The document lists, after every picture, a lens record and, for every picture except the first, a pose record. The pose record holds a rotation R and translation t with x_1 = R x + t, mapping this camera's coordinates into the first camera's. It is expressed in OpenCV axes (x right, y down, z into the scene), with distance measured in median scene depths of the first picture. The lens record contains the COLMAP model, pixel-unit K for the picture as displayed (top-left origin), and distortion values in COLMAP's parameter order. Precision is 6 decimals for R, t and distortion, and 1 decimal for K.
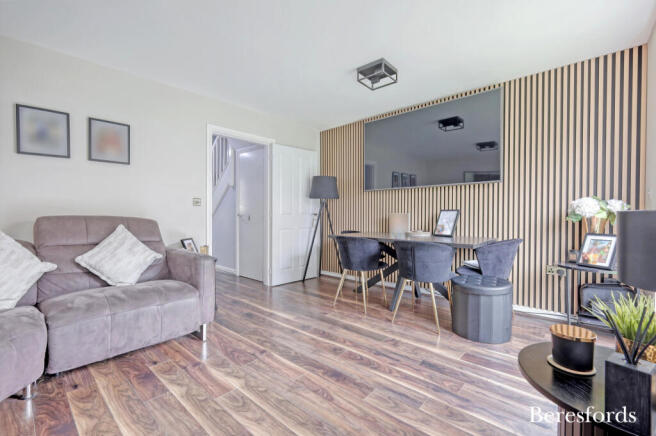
lens RADIAL K [[289.1, 0, 327.4], [0, 289.1, 216.1], [0, 0, 1]] dist [0.001399, 0.000282]
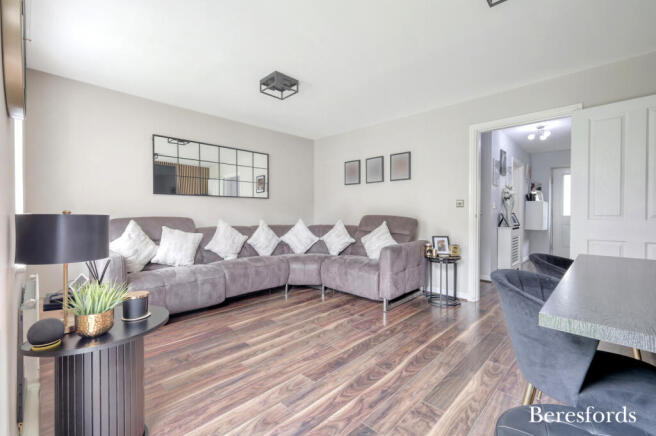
lens RADIAL K [[289.1, 0, 327.4], [0, 289.1, 216.1], [0, 0, 1]] dist [0.001399, 0.000282]
pose [[-0.054048, 0.012886, -0.998455, 0.982620], [-0.014954, 0.999794, 0.013713, -0.015349], [0.998426, 0.015672, -0.053844, 0.892278]]
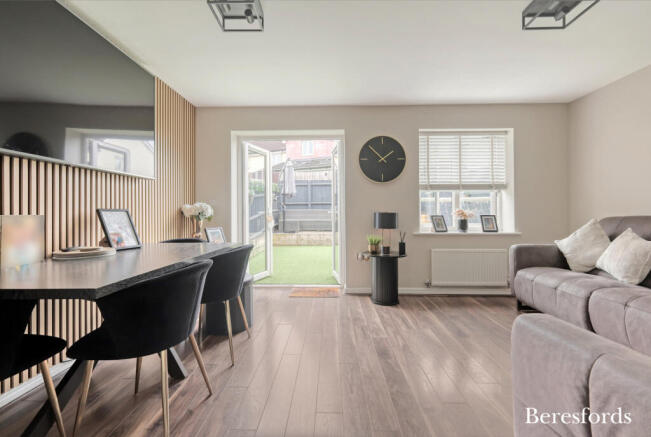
lens RADIAL K [[282.9, 0, 325.4], [0, 282.9, 211.4], [0, 0, 1]] dist [-0.000080, -0.000032]
pose [[-0.648189, 0.003482, 0.761471, -0.604491], [0.012869, 0.999897, 0.006383, -0.024769], [-0.761371, 0.013937, -0.648167, 1.680435]]
